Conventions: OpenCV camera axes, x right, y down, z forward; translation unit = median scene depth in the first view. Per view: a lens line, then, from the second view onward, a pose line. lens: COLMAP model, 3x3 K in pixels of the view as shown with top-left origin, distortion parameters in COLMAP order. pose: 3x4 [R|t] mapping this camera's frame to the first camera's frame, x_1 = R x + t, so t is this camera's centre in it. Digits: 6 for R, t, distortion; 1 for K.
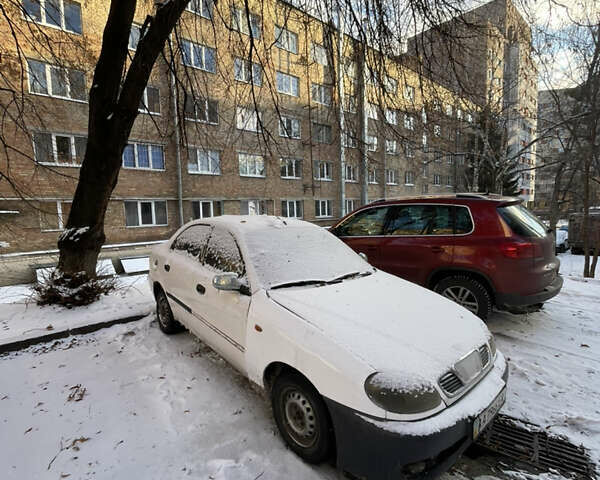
lens RADIAL K [[329.7, 0, 300.1], [0, 329.7, 239.7], [0, 0, 1]] dist [-0.000510, -0.001311]
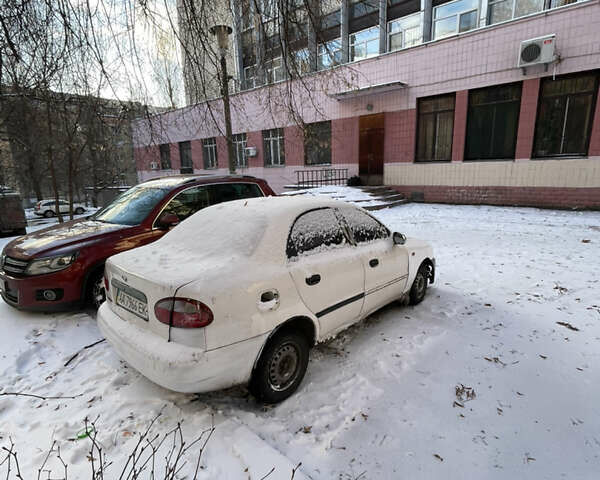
lens RADIAL K [[329.7, 0, 301.9], [0, 329.7, 238.5], [0, 0, 1]] dist [-0.000510, -0.001311]
pose [[-0.152095, -0.170942, 0.973471, -1.271492], [0.127104, 0.973369, 0.190783, -0.157238], [-0.980159, 0.152749, -0.126317, 1.332586]]
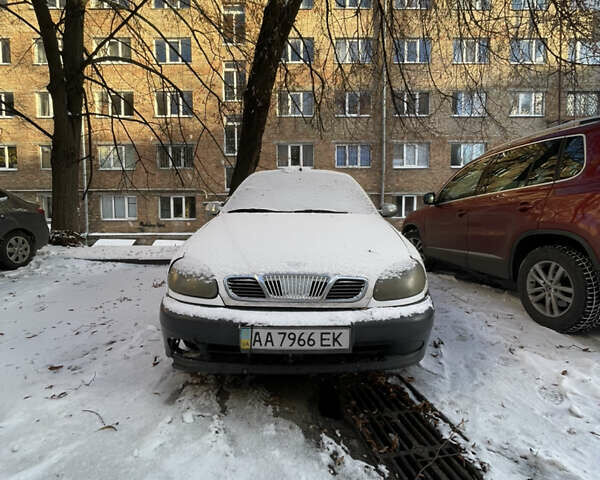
lens RADIAL K [[329.7, 0, 299.2], [0, 329.7, 240.8], [0, 0, 1]] dist [-0.000510, -0.001311]
pose [[0.732001, 0.064898, -0.678205, 0.169972], [-0.081065, 0.996678, 0.007878, 0.041887], [0.676463, 0.049212, 0.734830, 0.062089]]
